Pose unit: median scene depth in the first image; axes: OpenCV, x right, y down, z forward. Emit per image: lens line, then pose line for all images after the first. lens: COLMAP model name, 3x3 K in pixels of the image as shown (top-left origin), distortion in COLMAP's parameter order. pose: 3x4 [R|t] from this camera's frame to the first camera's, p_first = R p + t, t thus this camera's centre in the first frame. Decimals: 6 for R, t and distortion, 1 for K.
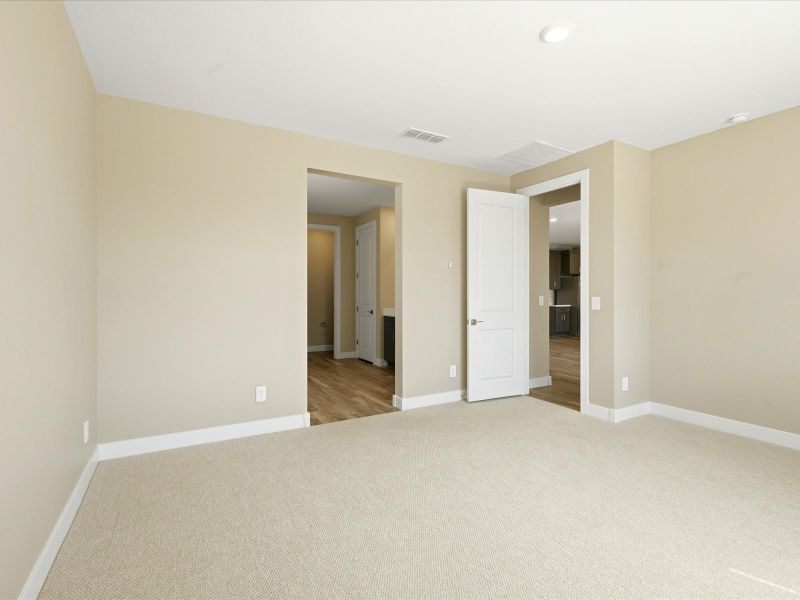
lens RADIAL K [[399.0, 0, 399.0], [0, 399.0, 297.4], [0, 0, 1]] dist [-0.001050, -0.000918]
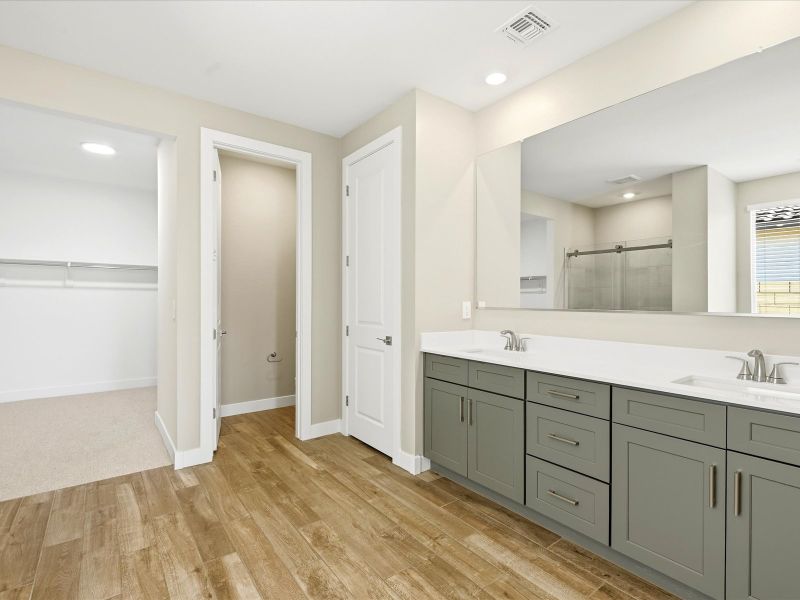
lens RADIAL K [[399.0, 0, 403.2], [0, 399.0, 301.7], [0, 0, 1]] dist [-0.001050, -0.000918]
pose [[0.991965, -0.000849, 0.126510, -0.098697], [0.001852, 0.999968, -0.007814, -0.001864], [-0.126500, 0.007986, 0.991935, 0.524994]]
